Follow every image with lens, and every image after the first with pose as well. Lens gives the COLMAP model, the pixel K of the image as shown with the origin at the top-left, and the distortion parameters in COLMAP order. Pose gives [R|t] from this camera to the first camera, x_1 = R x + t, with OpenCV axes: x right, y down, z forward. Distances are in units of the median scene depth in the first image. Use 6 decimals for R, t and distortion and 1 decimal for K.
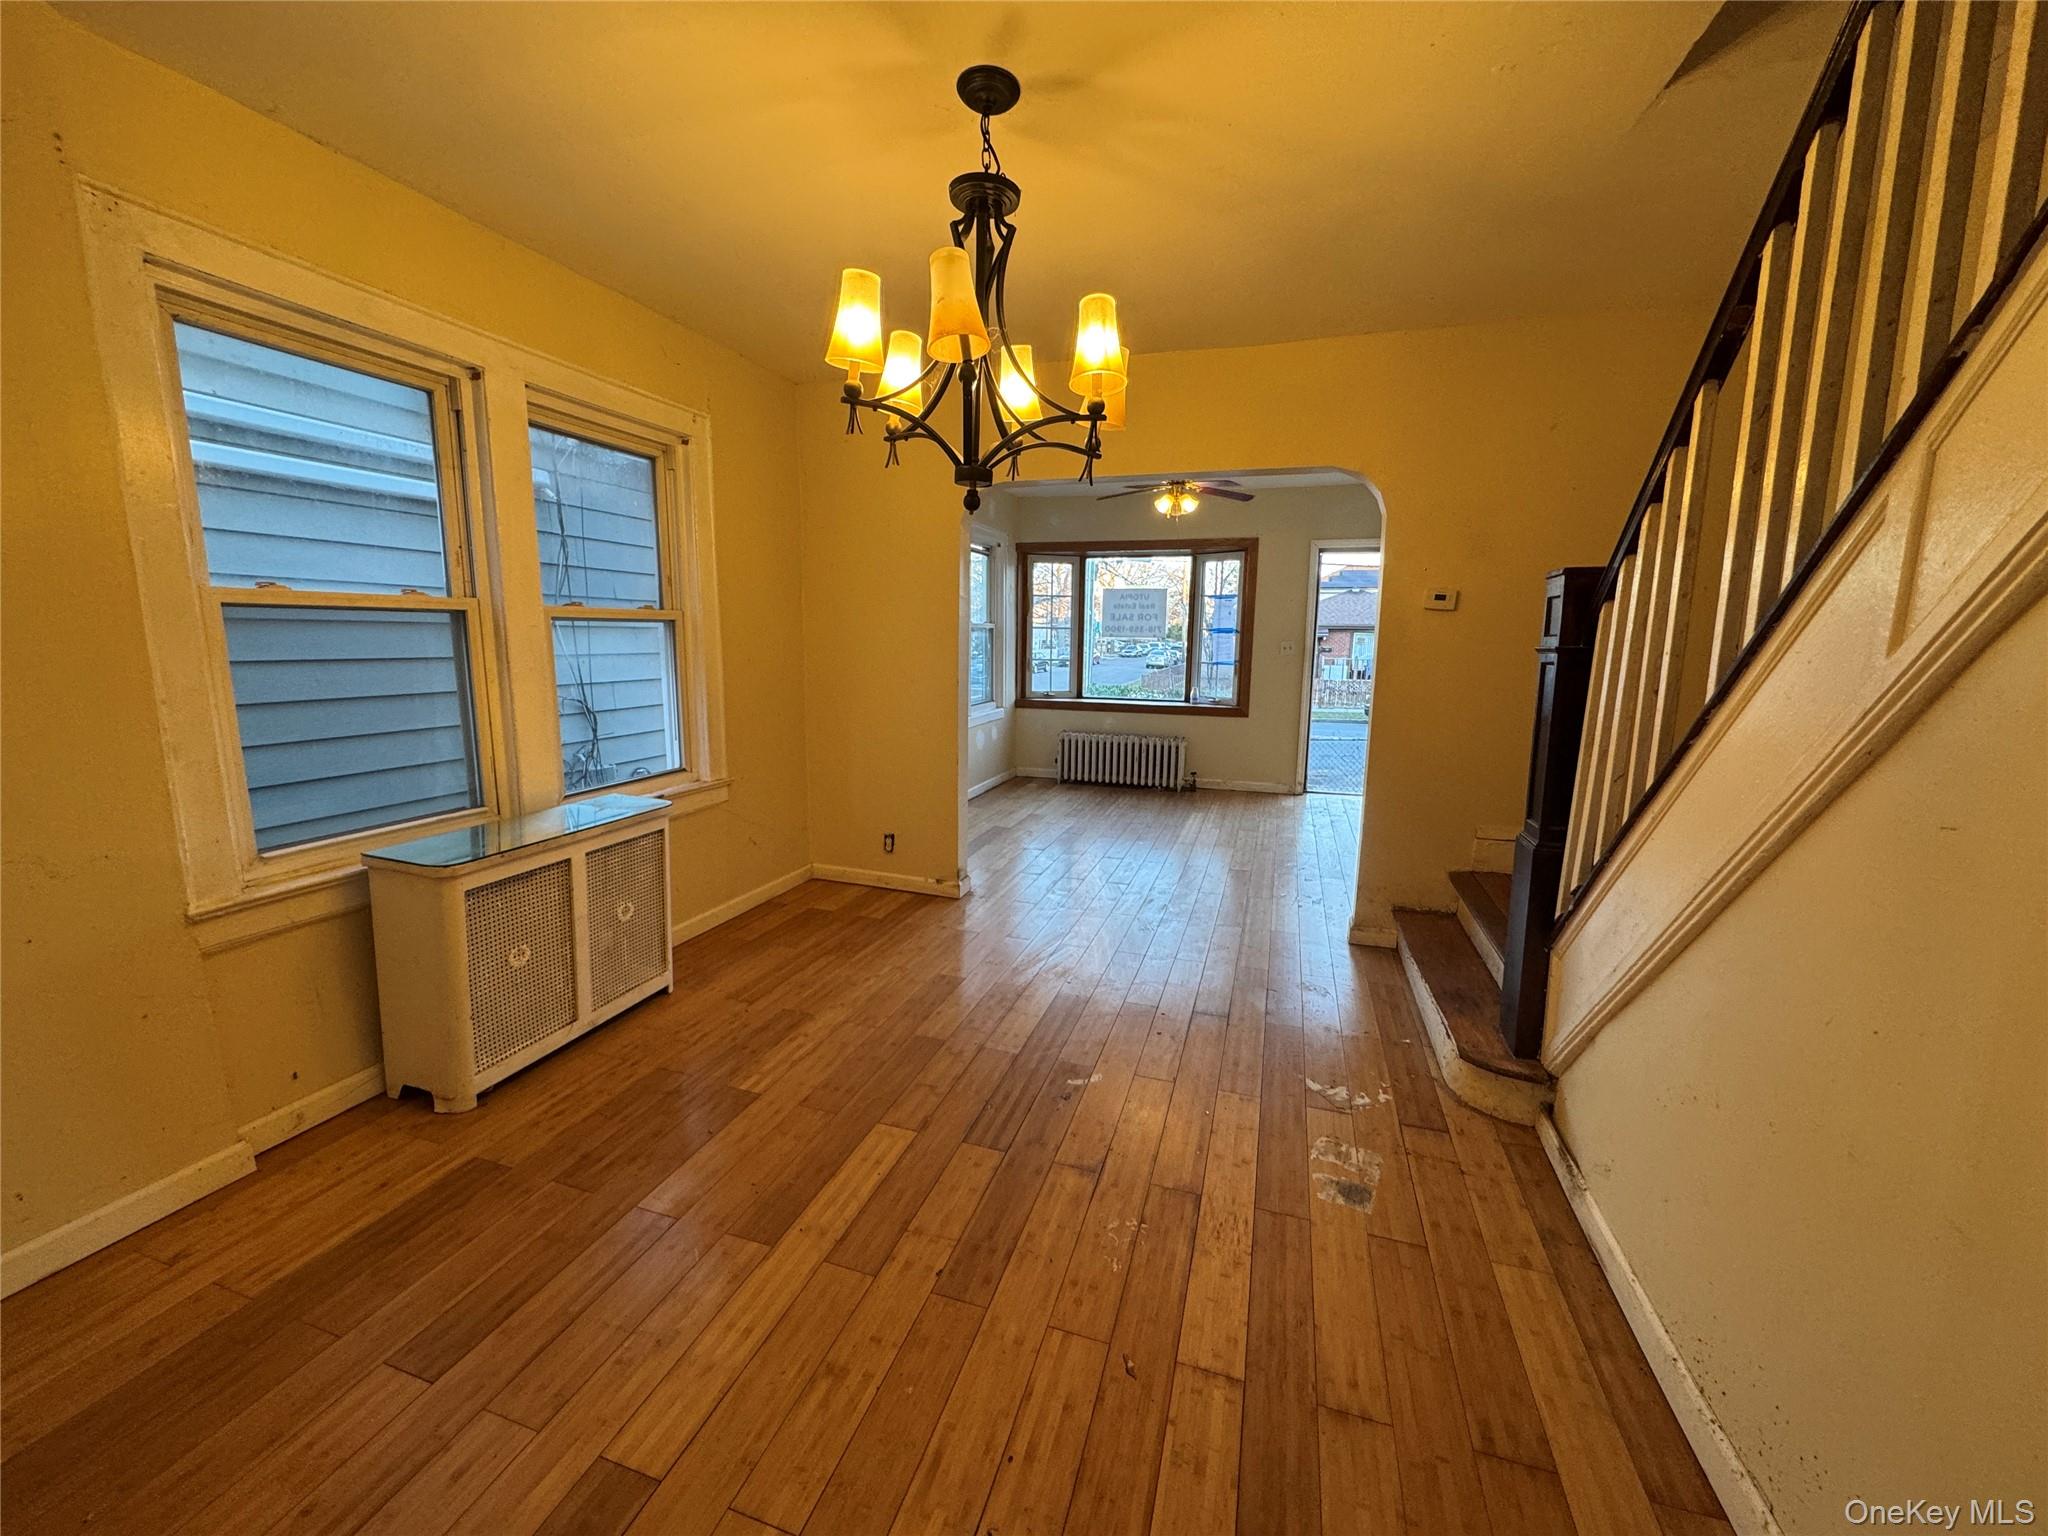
lens RADIAL K [[812.0, 0, 1020.1], [0, 812.0, 757.7], [0, 0, 1]] dist [-0.002739, -0.000023]
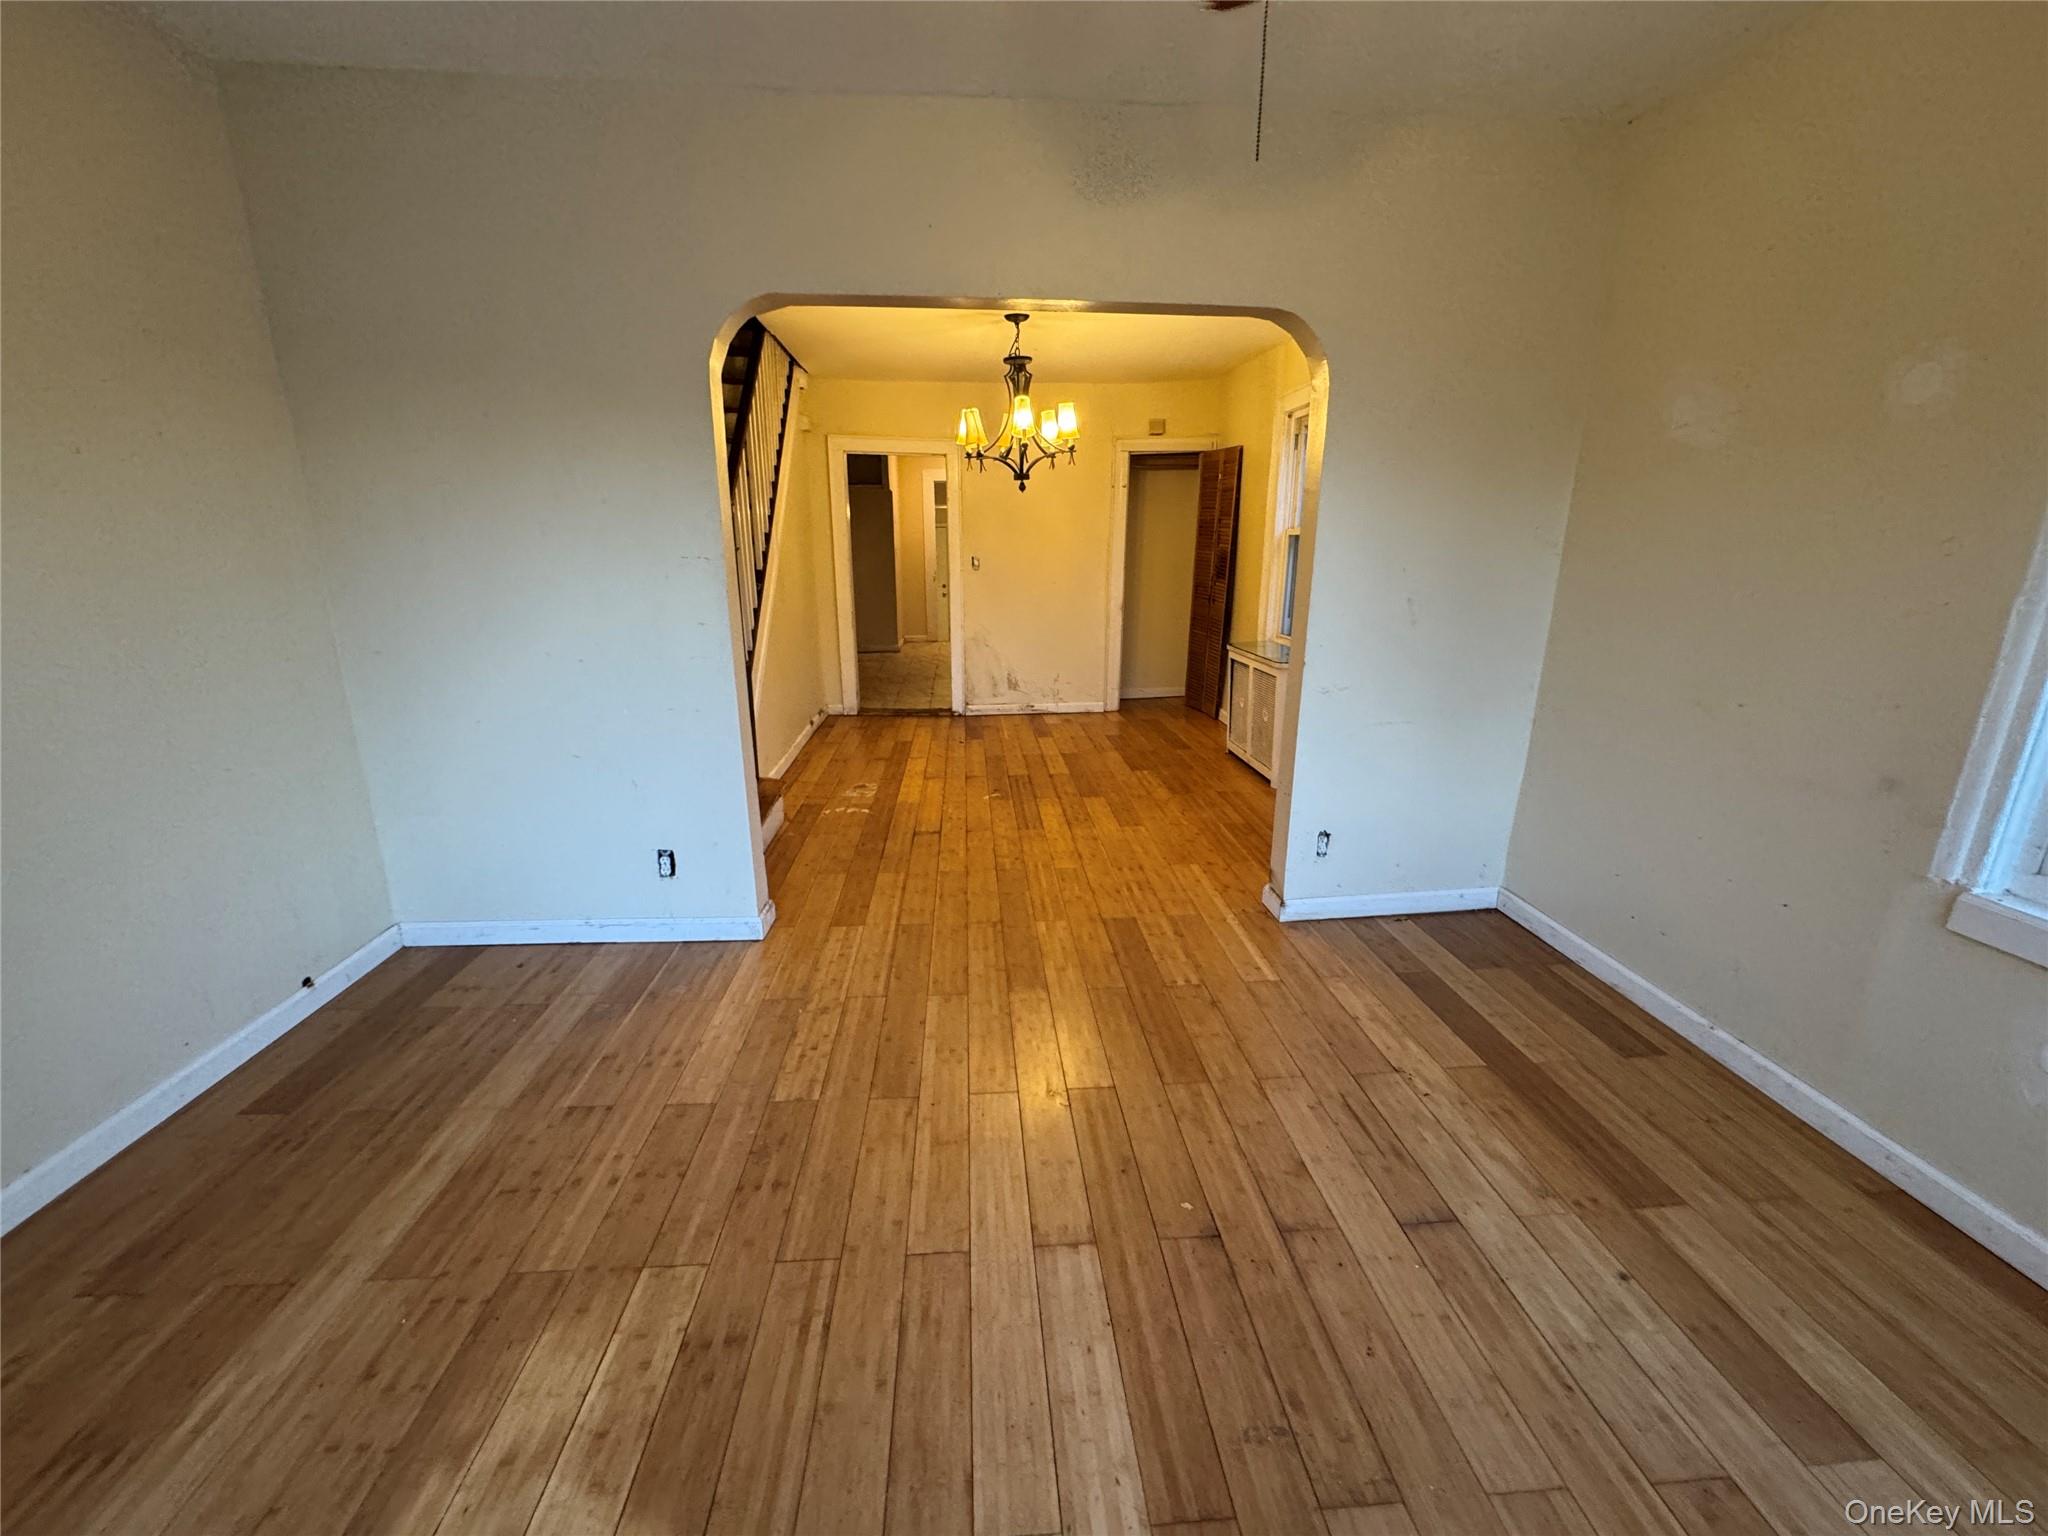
lens RADIAL K [[812.0, 0, 1025.4], [0, 812.0, 767.4], [0, 0, 1]] dist [-0.002739, -0.000023]
pose [[-0.925921, 0.086302, -0.367725, 0.230473], [-0.071495, 0.915905, 0.394978, -0.130358], [0.370889, 0.392008, -0.841885, 0.869776]]
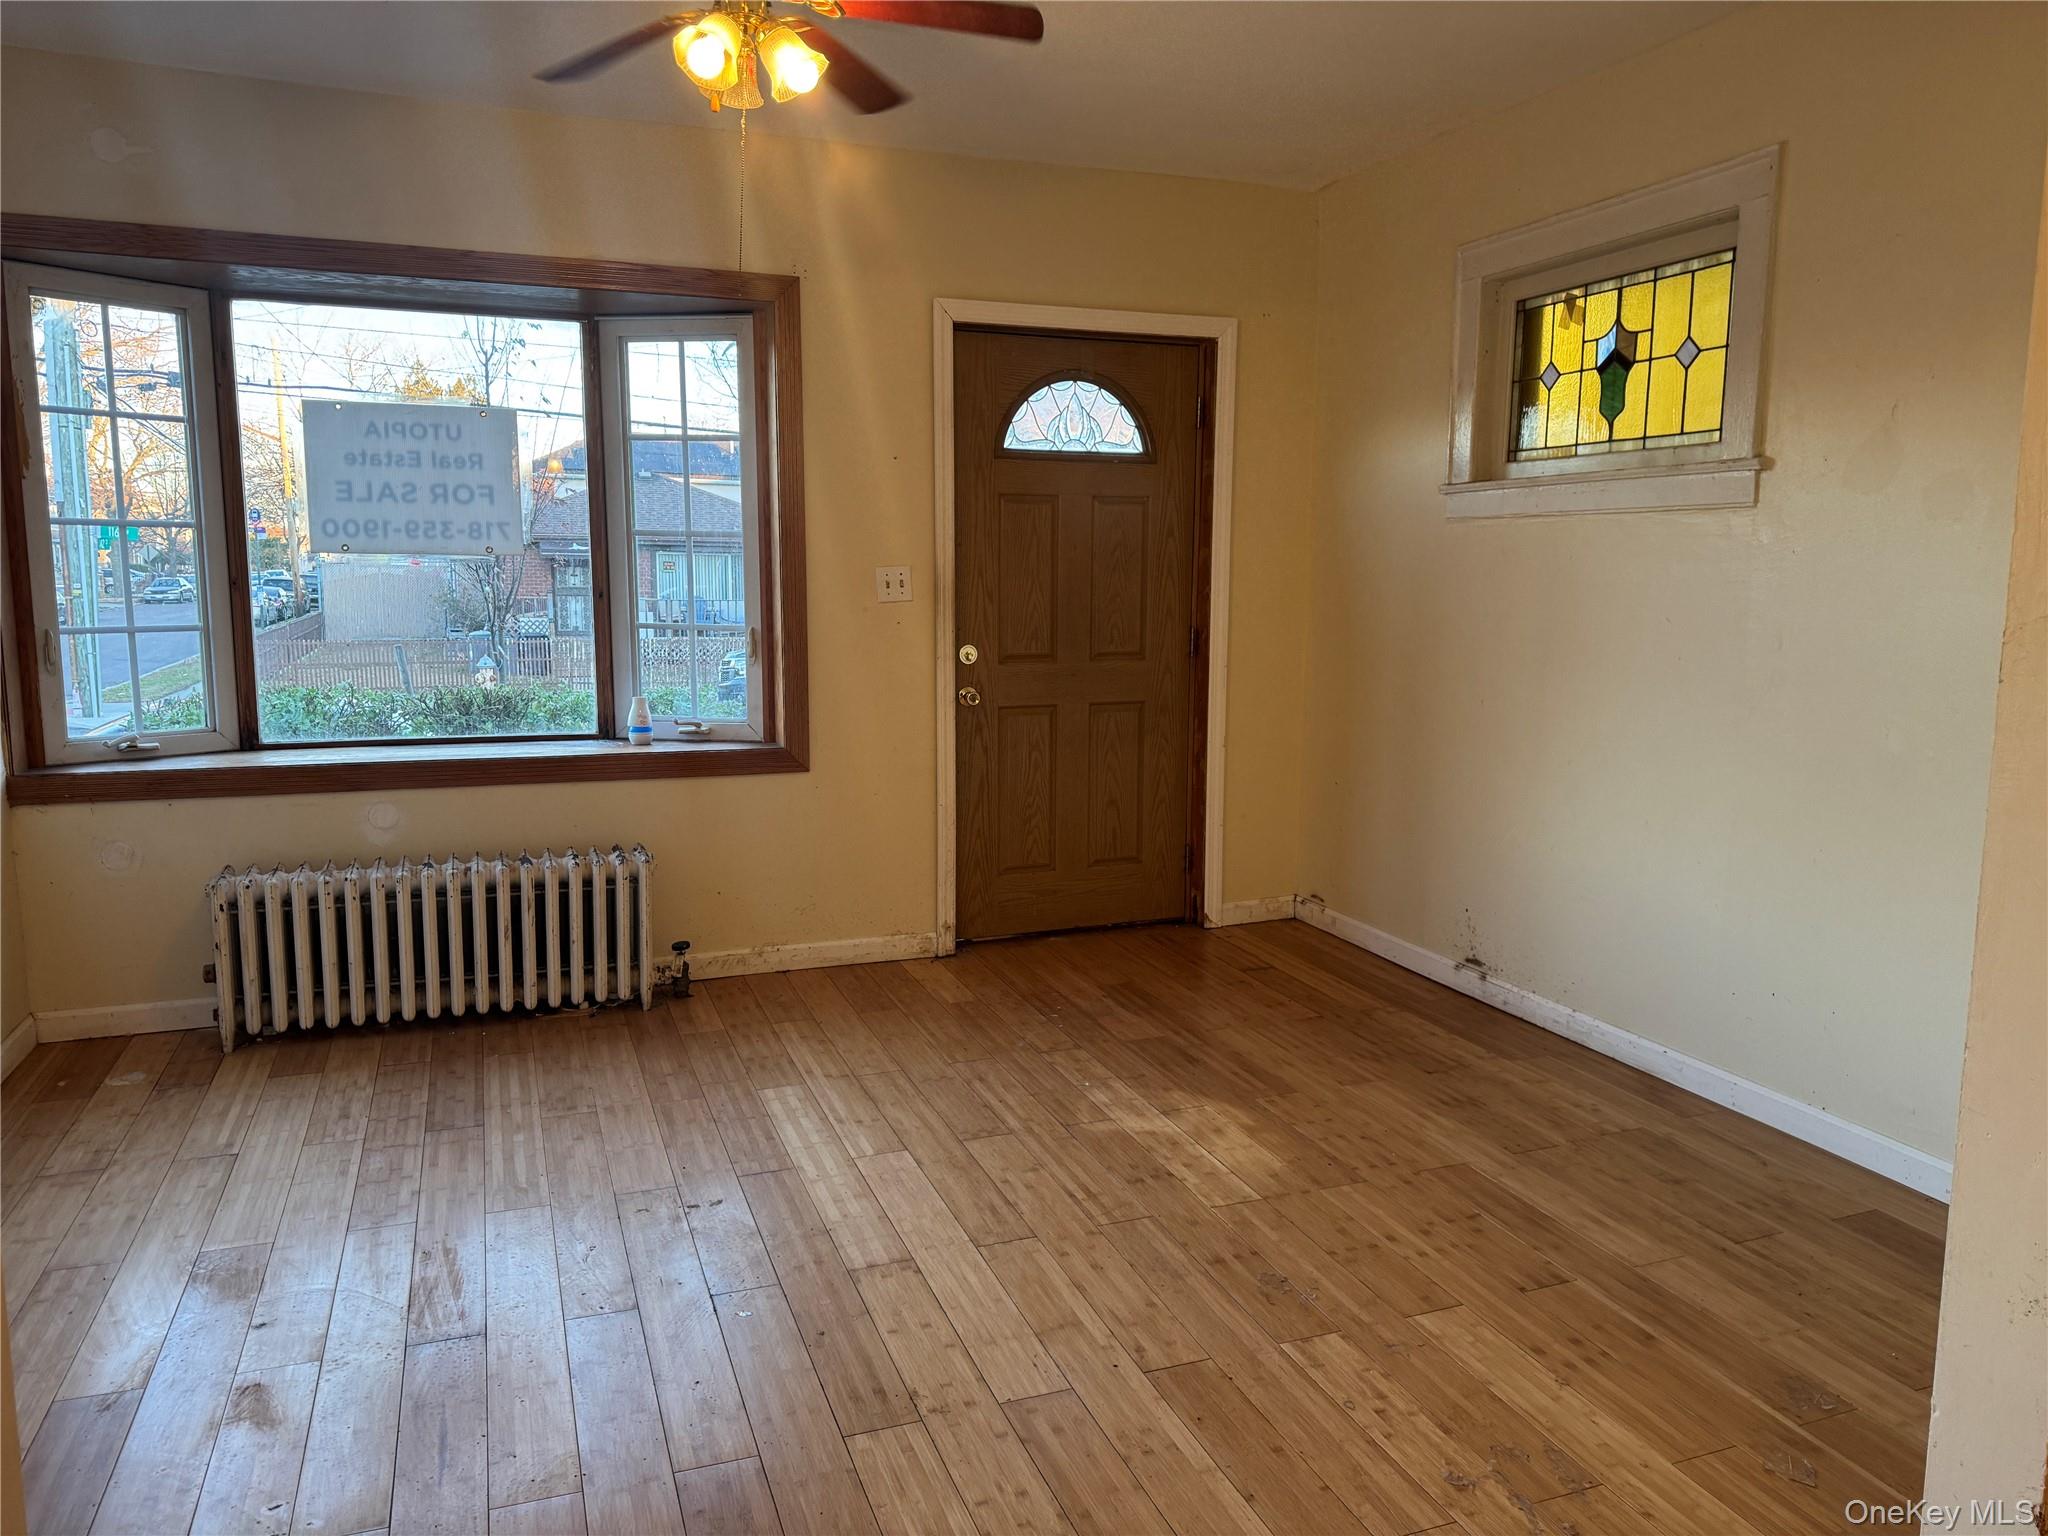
lens RADIAL K [[1431.7, 0, 1030.6], [0, 1431.7, 770.9], [0, 0, 1]] dist [0.006759, -0.000051]
pose [[0.781610, -0.093580, 0.616708, -0.037661], [0.096923, 0.994894, 0.028127, -0.056133], [-0.616191, 0.037789, 0.786689, 0.415746]]
